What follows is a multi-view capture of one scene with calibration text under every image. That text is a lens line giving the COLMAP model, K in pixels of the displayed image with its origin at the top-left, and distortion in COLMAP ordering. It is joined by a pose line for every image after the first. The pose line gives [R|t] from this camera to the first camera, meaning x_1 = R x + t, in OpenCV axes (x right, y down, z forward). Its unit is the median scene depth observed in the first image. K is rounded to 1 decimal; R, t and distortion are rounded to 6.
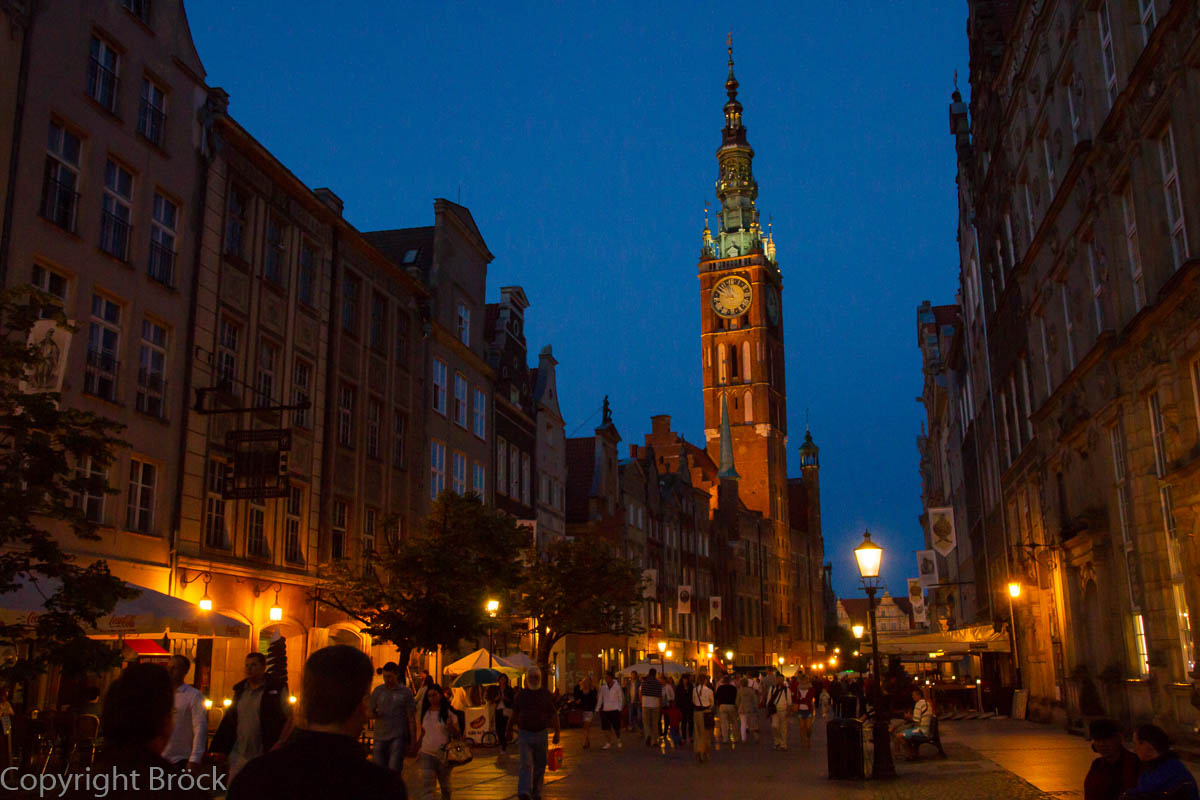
lens RADIAL K [[1098.5, 0, 600.0], [0, 1098.5, 400.0], [0, 0, 1]] dist [-0.066905, 0.018463]
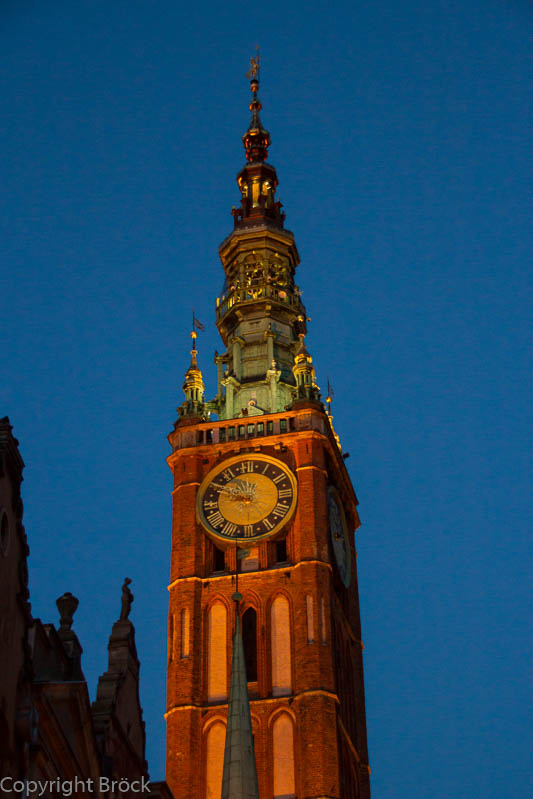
lens RADIAL K [[1649.0, 0, 266.5], [0, 1649.0, 399.5], [0, 0, 1]] dist [0.430721, 0.337471]
pose [[0.984203, 0.096511, 0.148428, 0.029779], [-0.035455, 0.928818, -0.368835, 0.102504], [-0.173460, 0.357746, 0.917567, 0.405084]]
